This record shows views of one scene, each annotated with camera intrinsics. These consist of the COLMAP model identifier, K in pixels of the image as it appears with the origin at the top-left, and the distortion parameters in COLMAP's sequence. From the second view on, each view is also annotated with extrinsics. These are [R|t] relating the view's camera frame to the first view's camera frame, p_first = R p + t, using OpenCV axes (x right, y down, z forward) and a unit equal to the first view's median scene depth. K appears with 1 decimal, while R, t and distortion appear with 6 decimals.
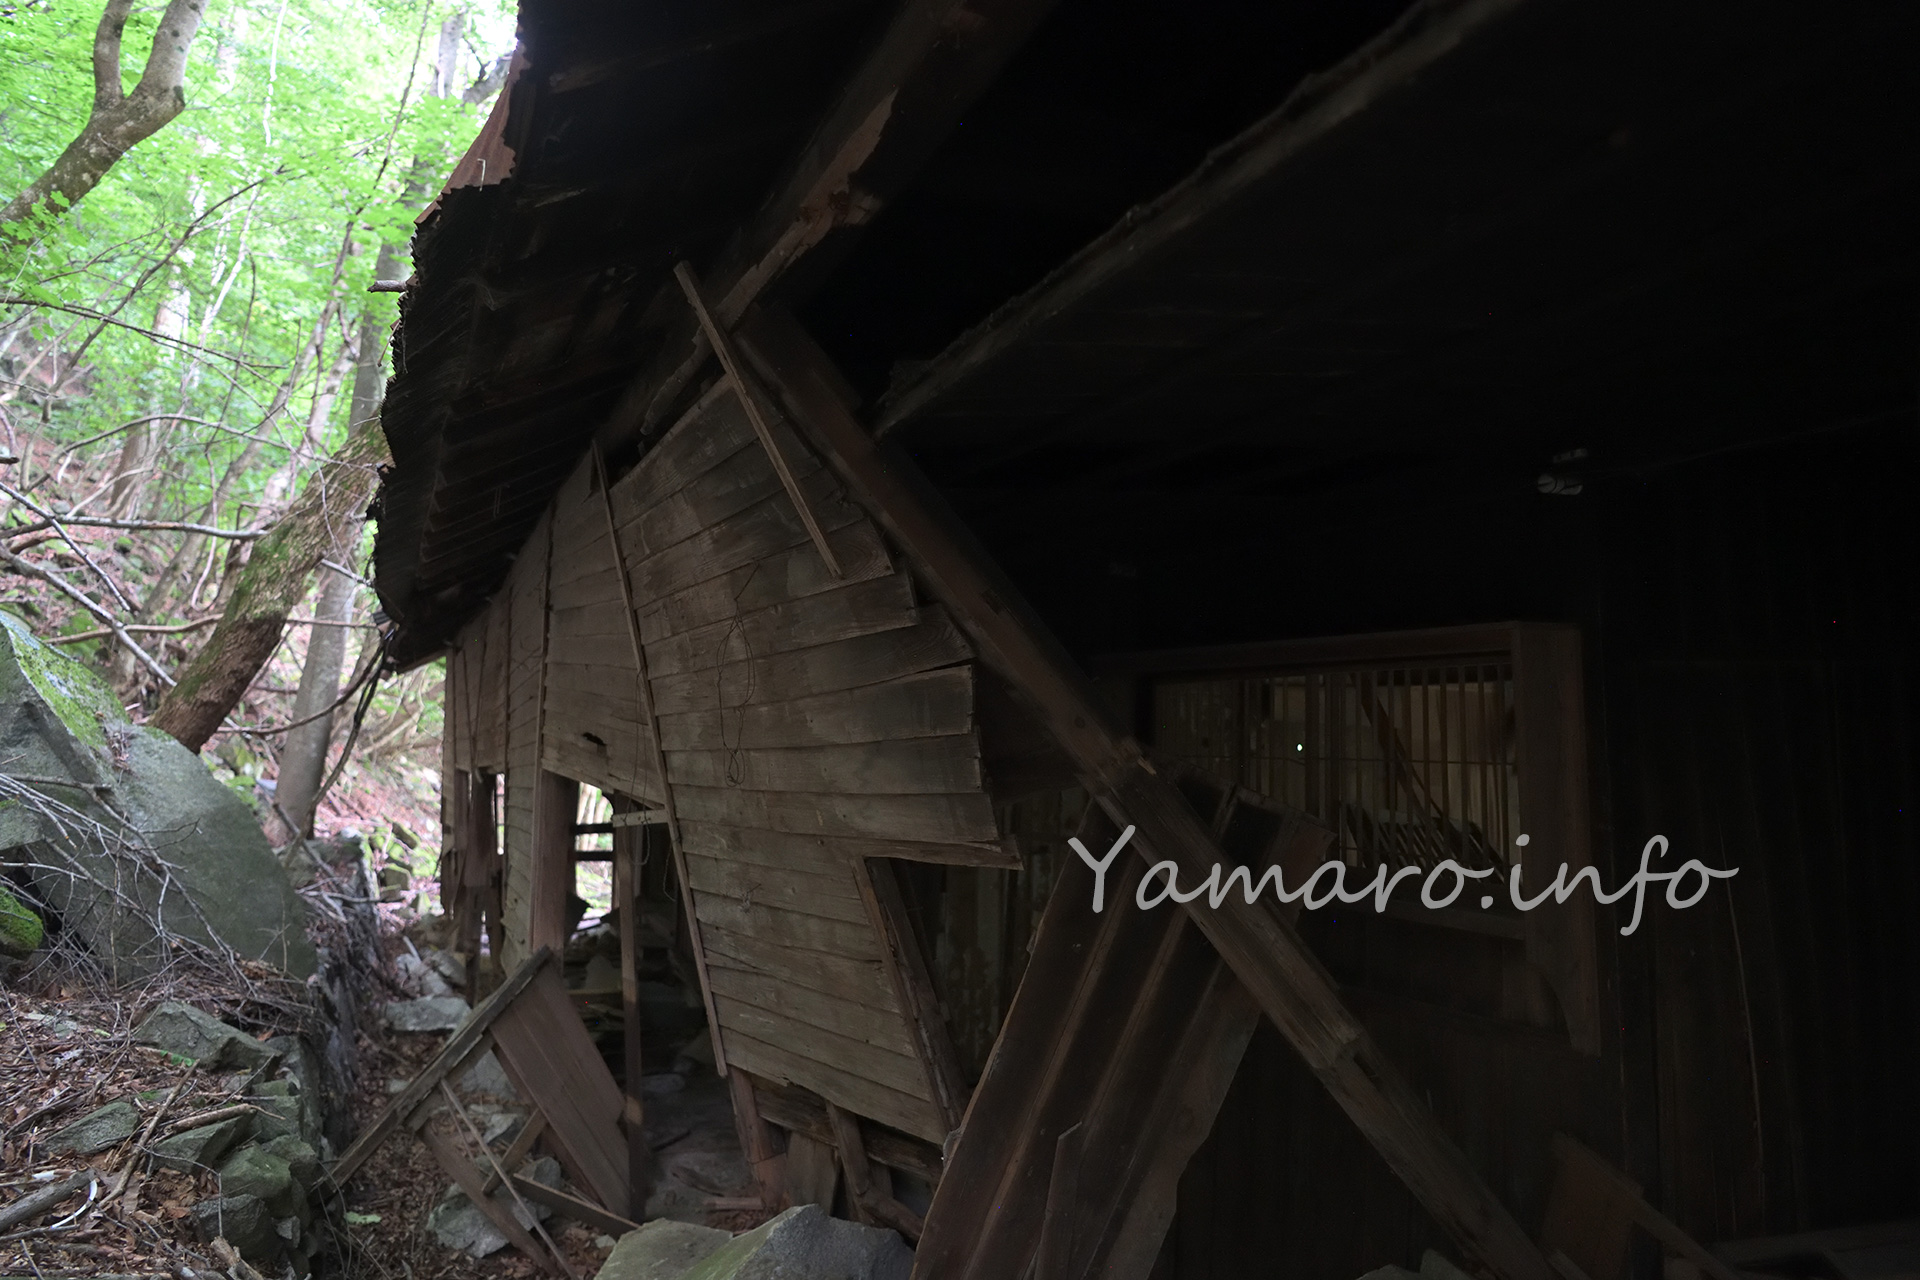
lens RADIAL K [[1376.2, 0, 960.0], [0, 1376.2, 640.0], [0, 0, 1]] dist [0.005829, 0.002001]
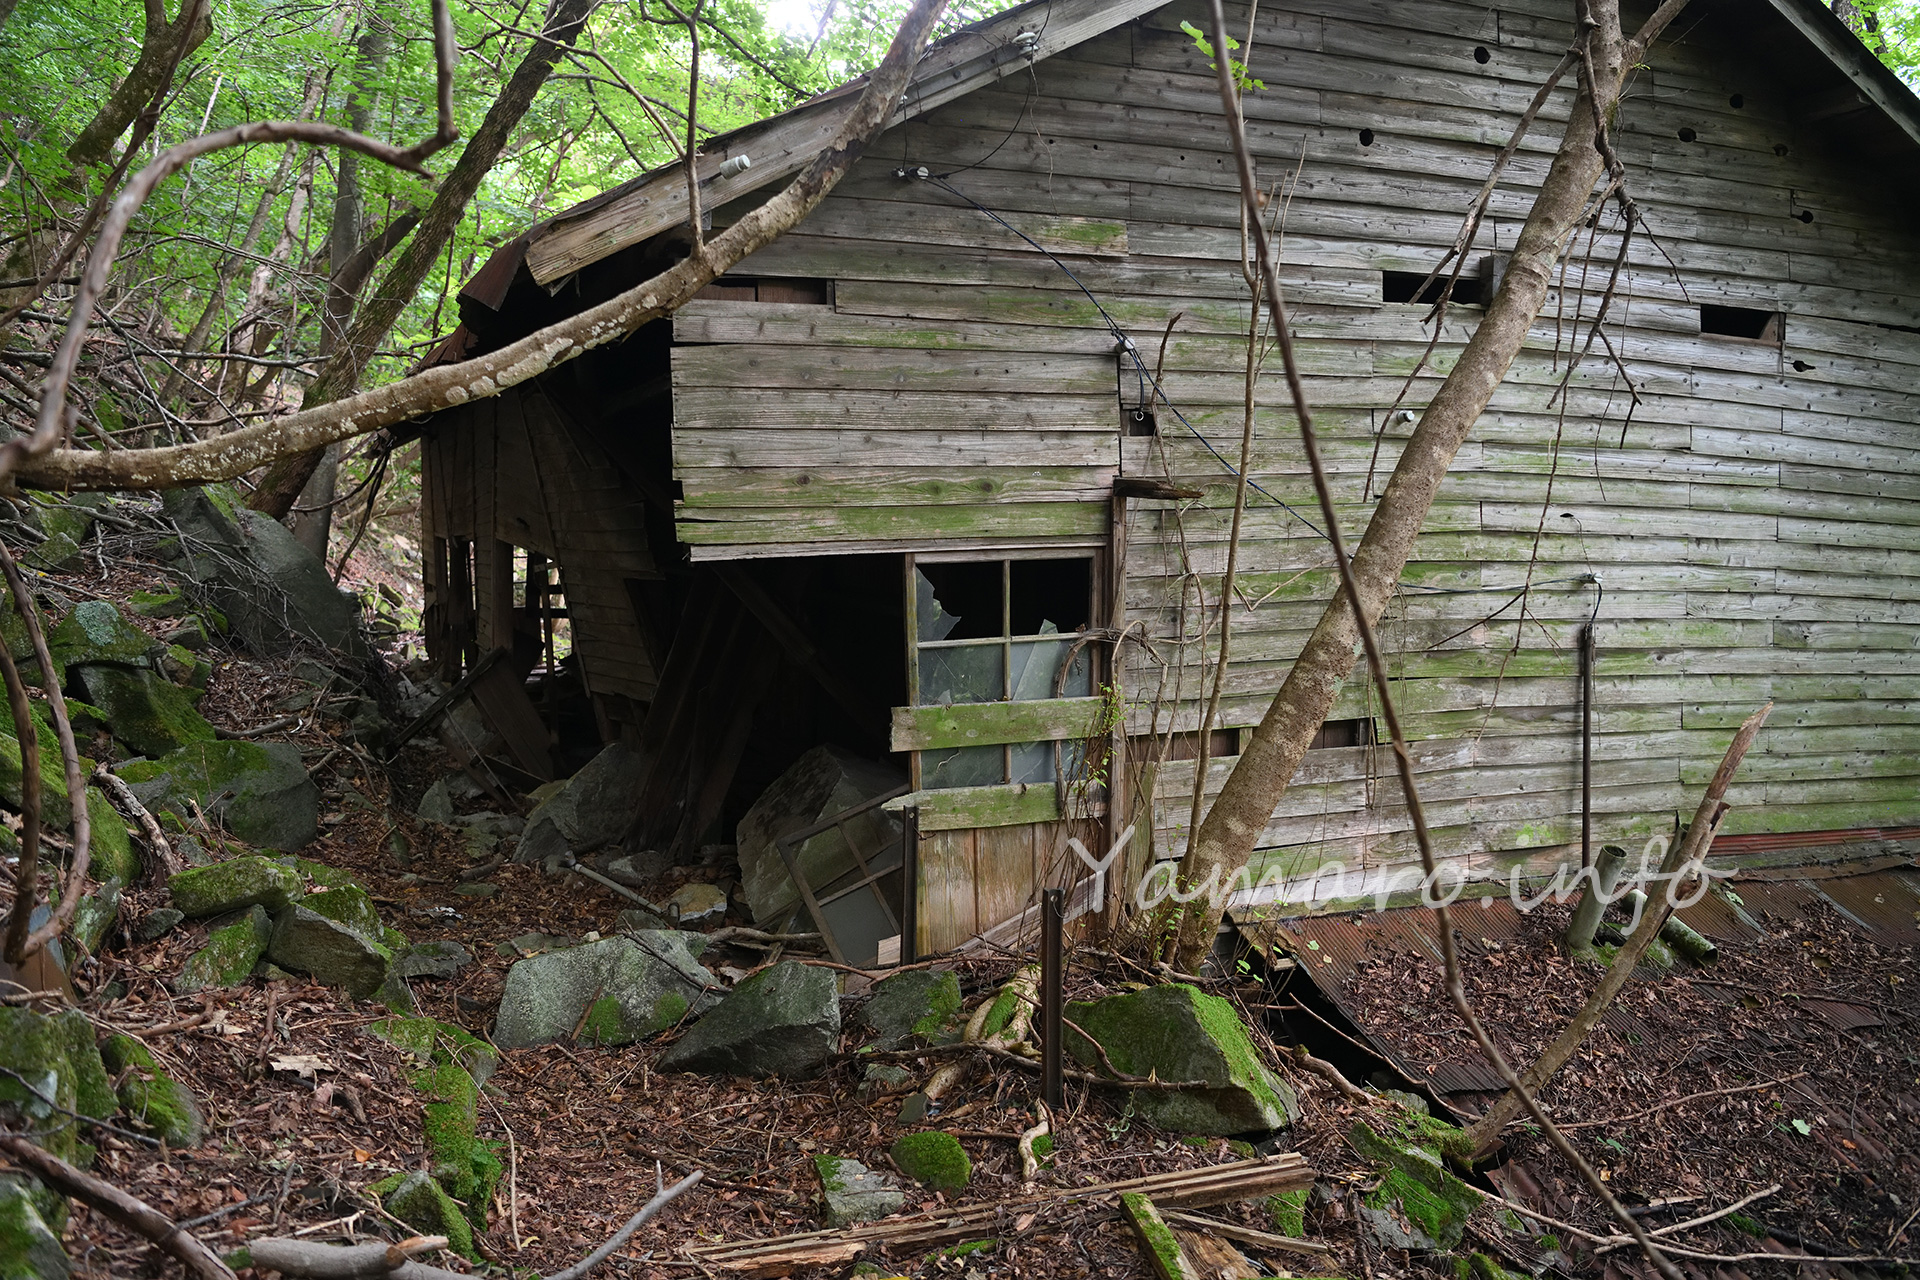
lens RADIAL K [[1658.3, 0, 960.0], [0, 1658.3, 640.0], [0, 0, 1]] dist [0.004572, 0.000589]
pose [[0.999298, 0.011178, -0.035754, 0.146609], [-0.005563, 0.988144, 0.153429, -0.042607], [0.037045, -0.153123, 0.987513, -0.433077]]
